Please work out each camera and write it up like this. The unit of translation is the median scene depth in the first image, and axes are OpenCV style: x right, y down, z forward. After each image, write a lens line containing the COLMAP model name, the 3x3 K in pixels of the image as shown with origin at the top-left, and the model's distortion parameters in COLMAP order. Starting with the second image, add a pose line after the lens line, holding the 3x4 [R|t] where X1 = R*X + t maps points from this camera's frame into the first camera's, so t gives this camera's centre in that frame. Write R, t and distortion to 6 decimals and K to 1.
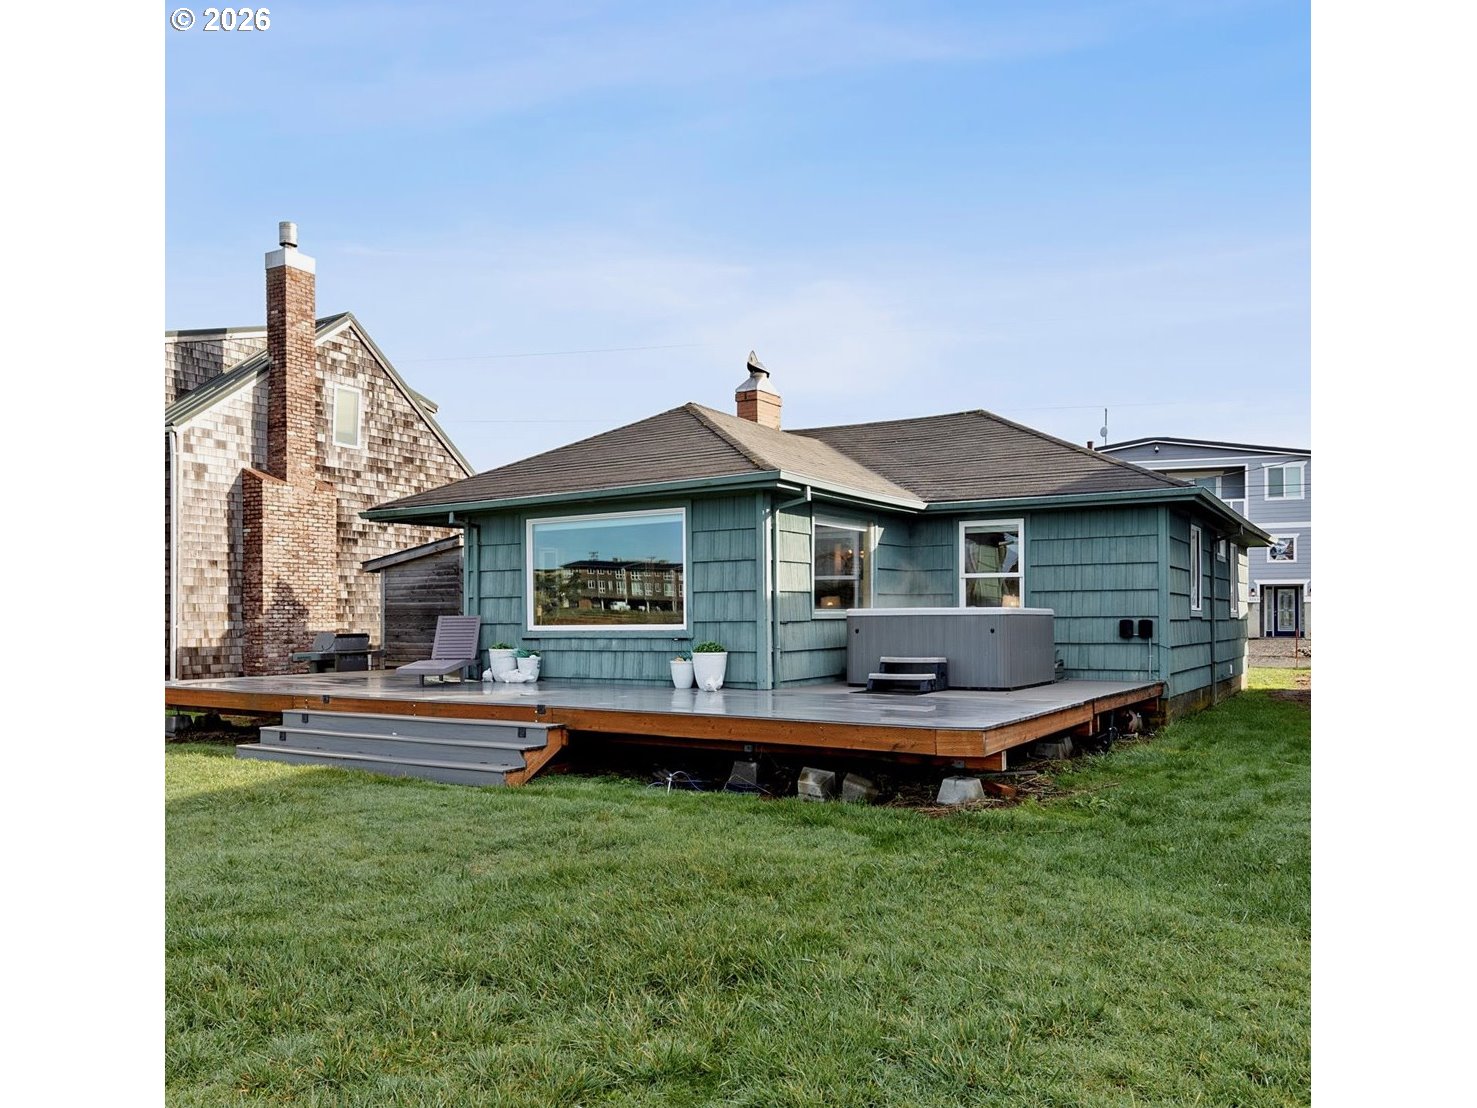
lens RADIAL K [[1075.1, 0, 737.1], [0, 1075.1, 627.2], [0, 0, 1]] dist [0.001436, 0.000250]
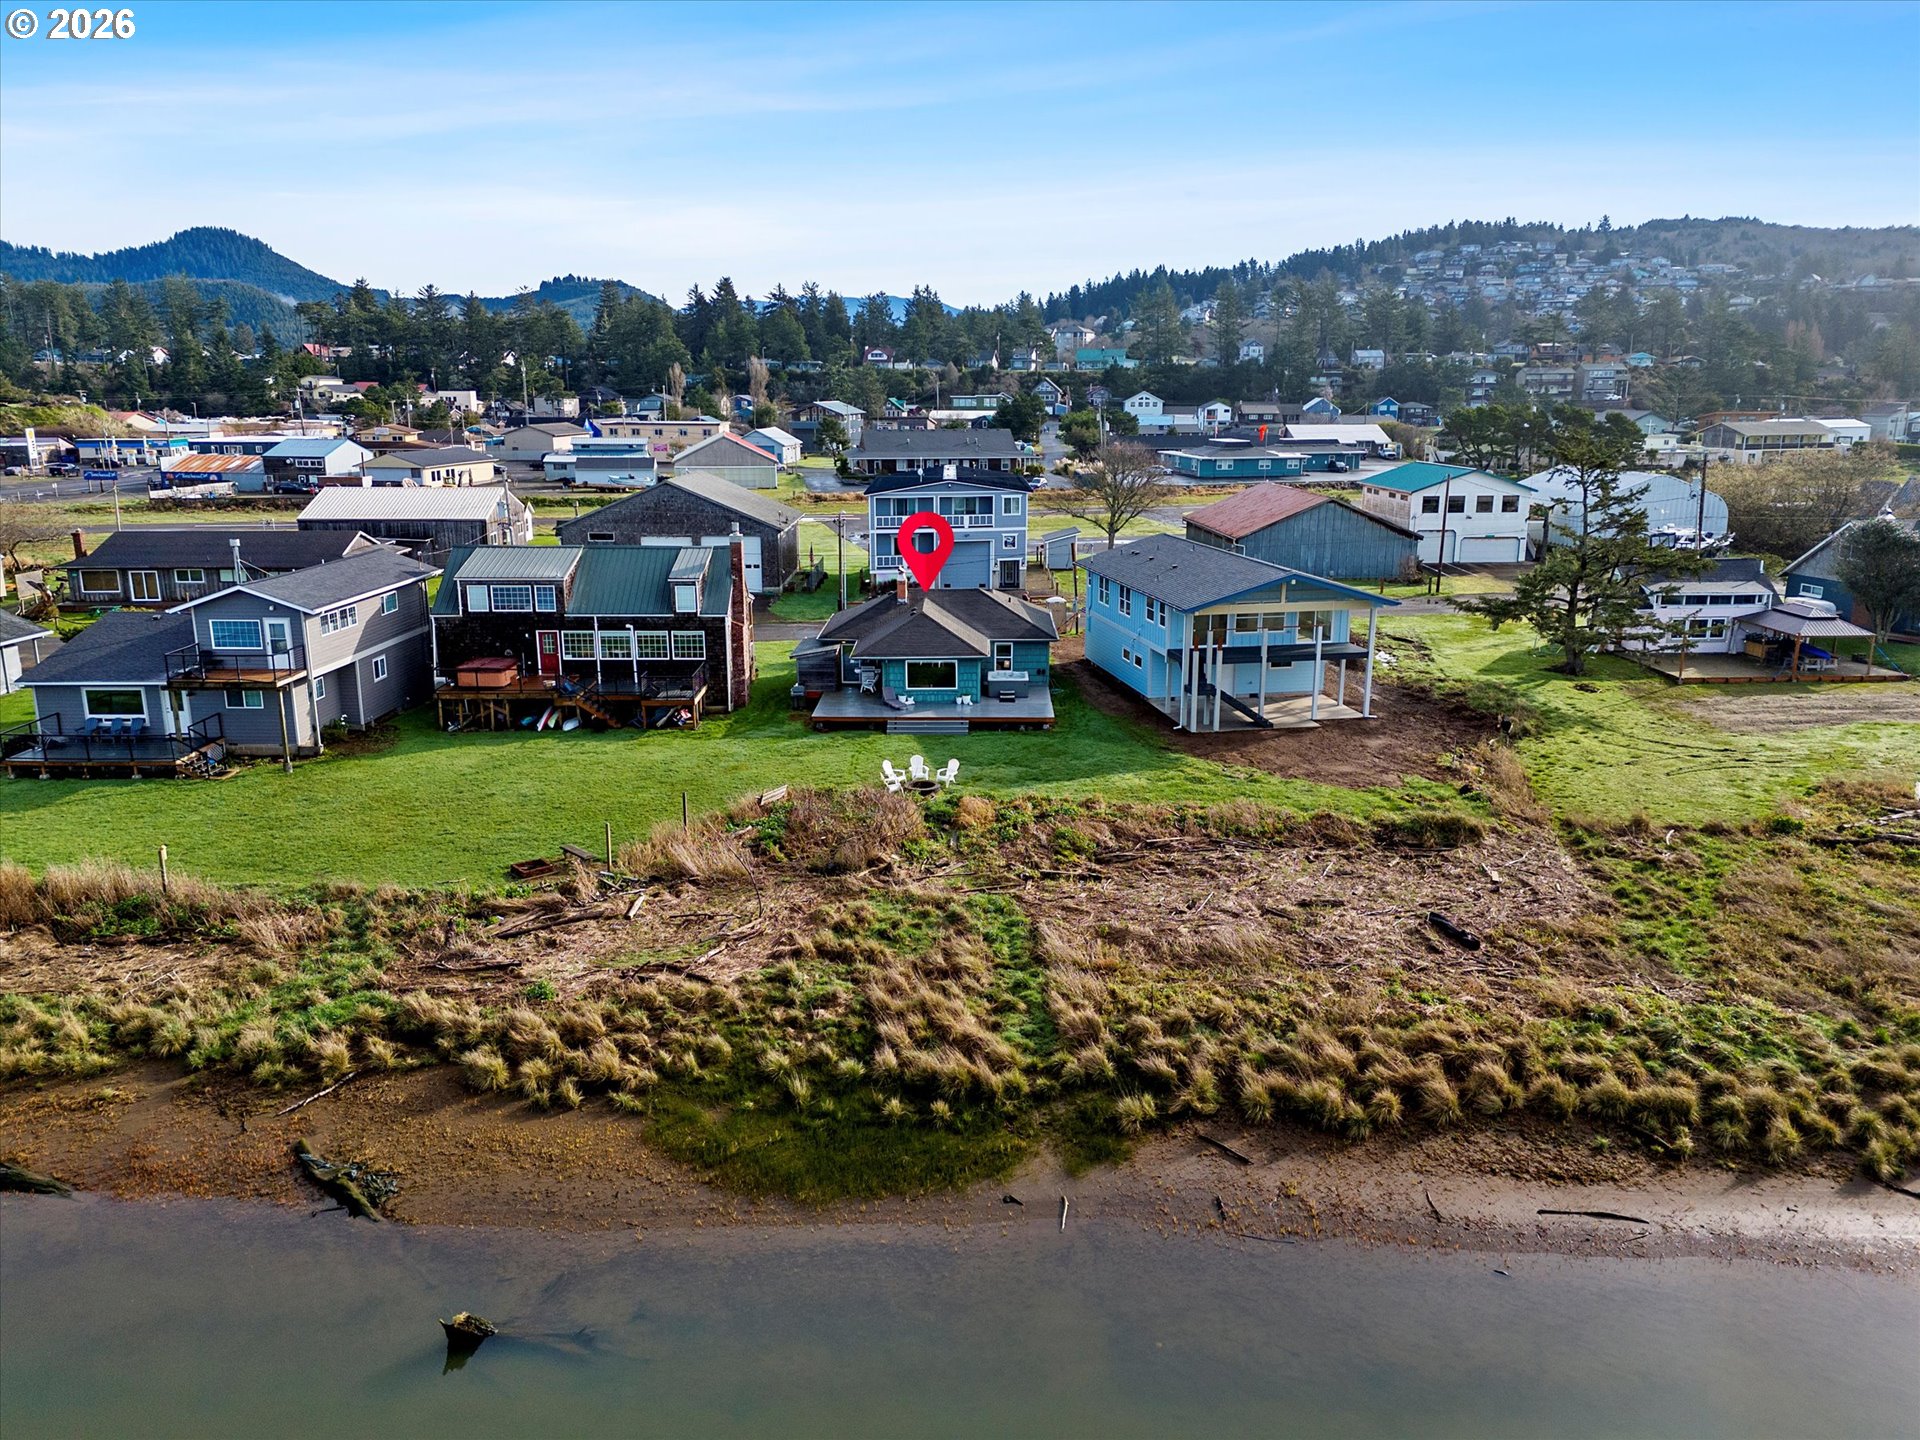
lens RADIAL K [[1336.5, 0, 960.0], [0, 1336.5, 720.0], [0, 0, 1]] dist [0.009310, -0.001046]
pose [[0.863311, -0.117668, 0.490763, -3.100715], [0.001176, 0.972905, 0.231201, -1.287727], [-0.504671, -0.199021, 0.840058, -4.012148]]
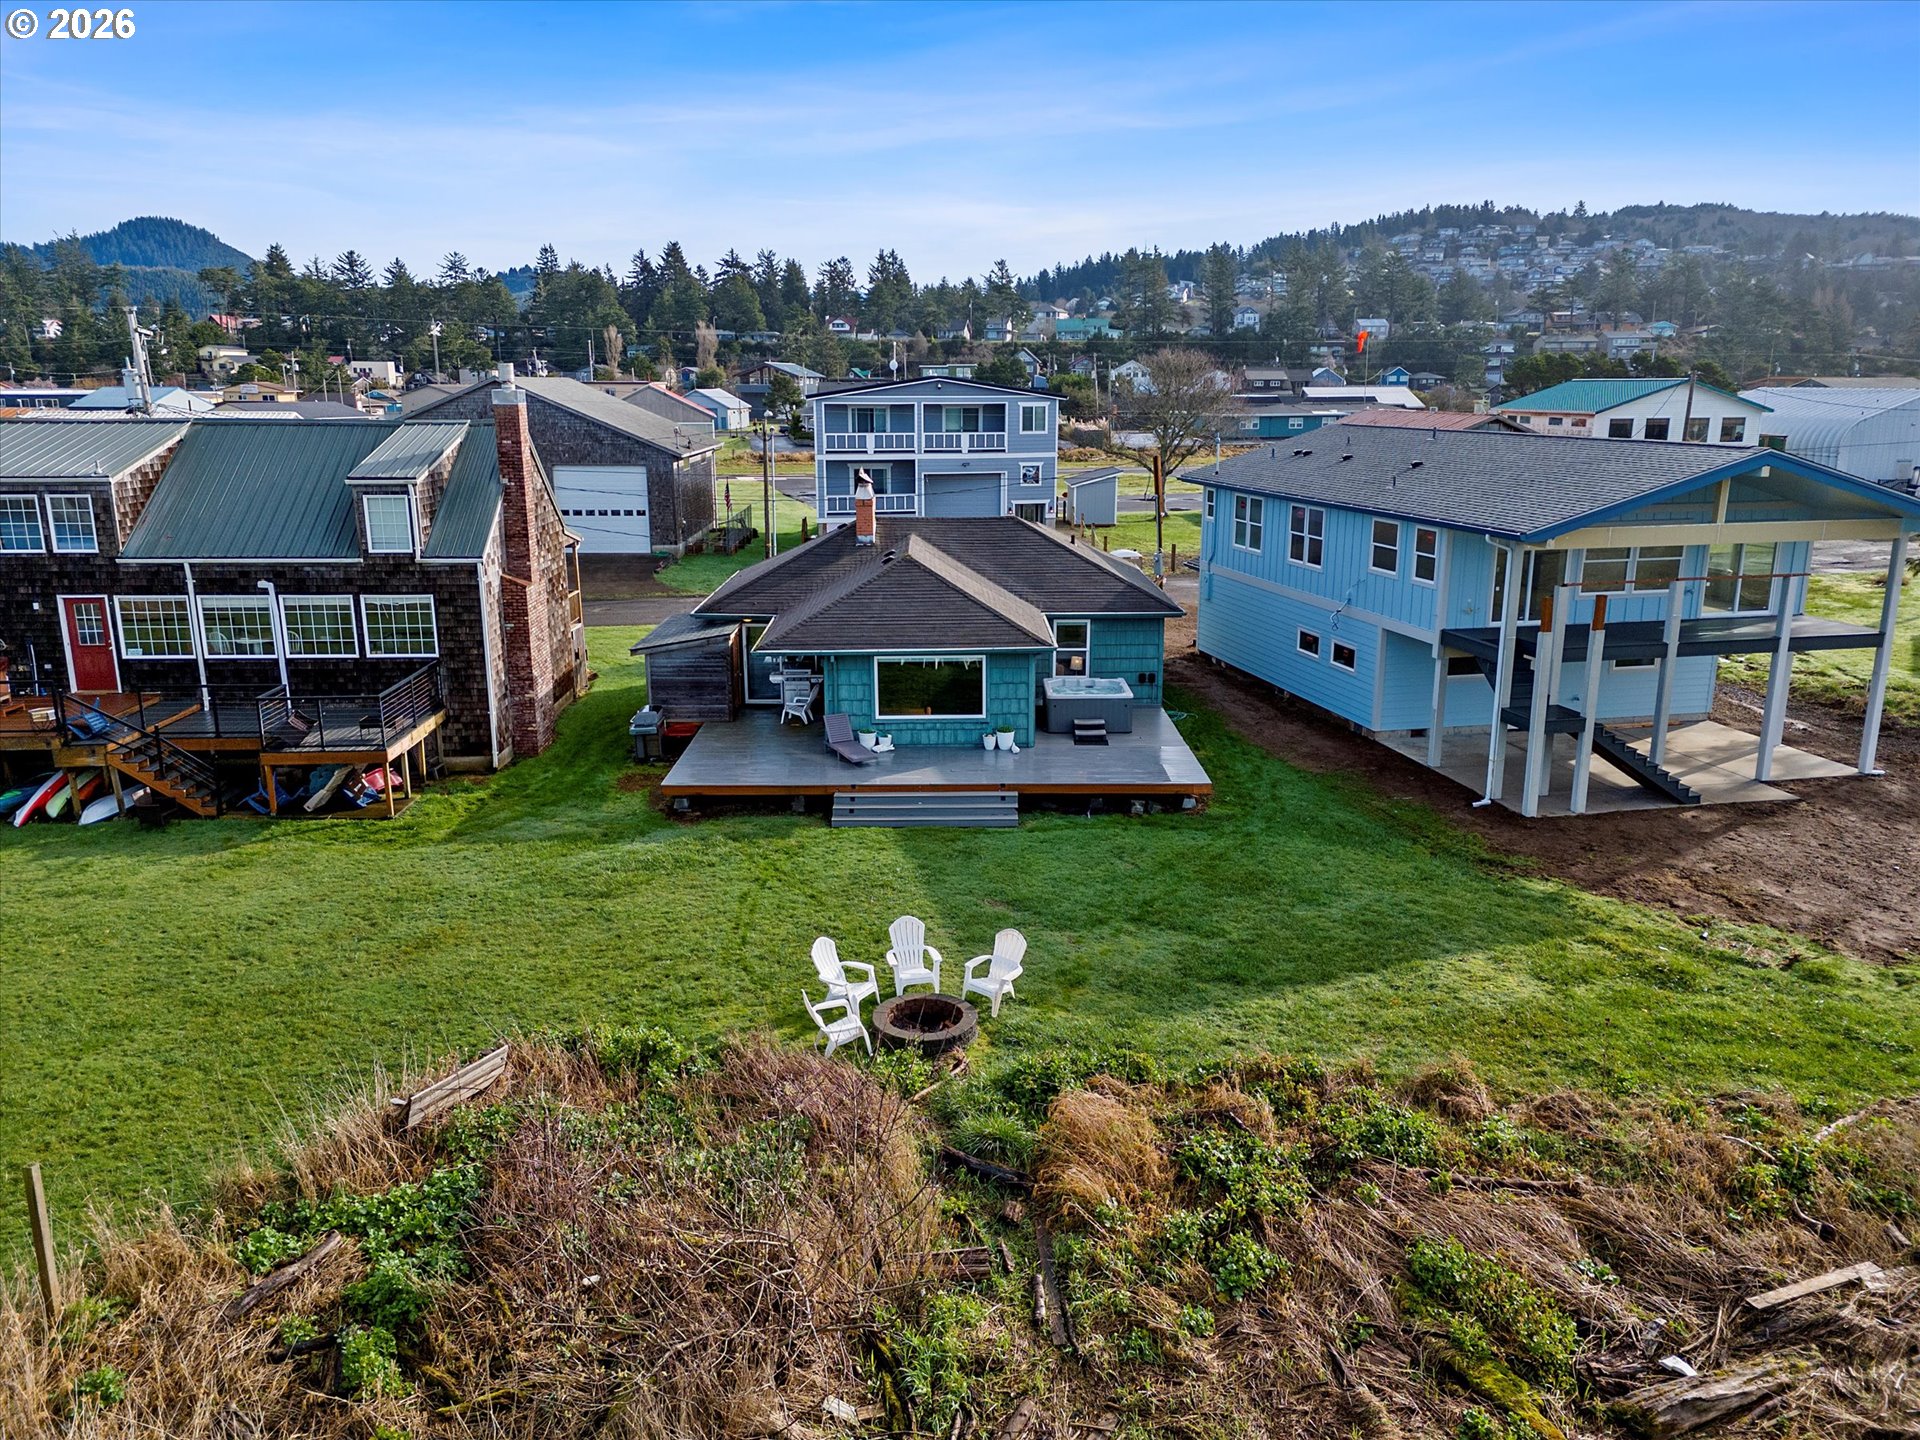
lens RADIAL K [[1336.5, 0, 960.0], [0, 1336.5, 720.0], [0, 0, 1]] dist [0.009310, -0.001046]
pose [[0.850070, -0.124617, 0.511714, -1.573468], [0.001787, 0.972281, 0.233809, -0.663315], [-0.526666, -0.197839, 0.826730, -1.123596]]
